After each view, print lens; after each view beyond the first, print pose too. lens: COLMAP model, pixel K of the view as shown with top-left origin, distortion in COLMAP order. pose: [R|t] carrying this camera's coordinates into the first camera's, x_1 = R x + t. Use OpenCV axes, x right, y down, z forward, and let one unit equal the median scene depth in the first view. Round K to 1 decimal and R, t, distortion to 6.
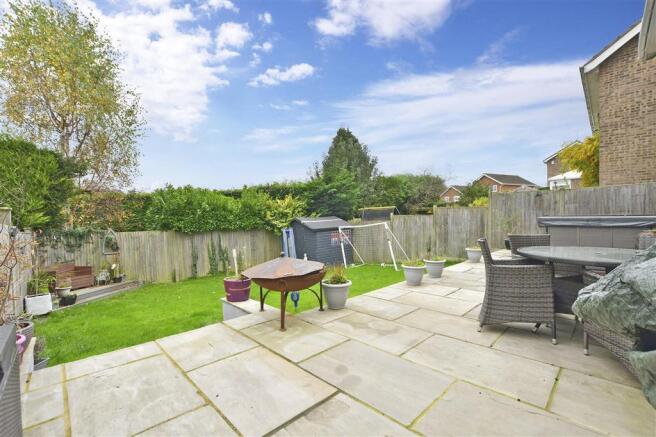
lens RADIAL K [[287.4, 0, 326.7], [0, 287.4, 218.8], [0, 0, 1]] dist [-0.017354, -0.000224]
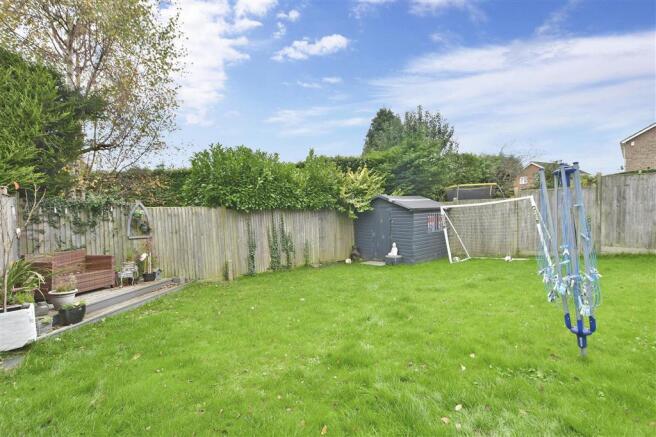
lens RADIAL K [[287.6, 0, 327.9], [0, 287.6, 228.1], [0, 0, 1]] dist [-0.022811, 0.000083]
pose [[0.999858, -0.003477, 0.016496, -0.197289], [0.003201, 0.999855, 0.016747, 0.054764], [-0.016552, -0.016691, 0.999724, 0.195418]]
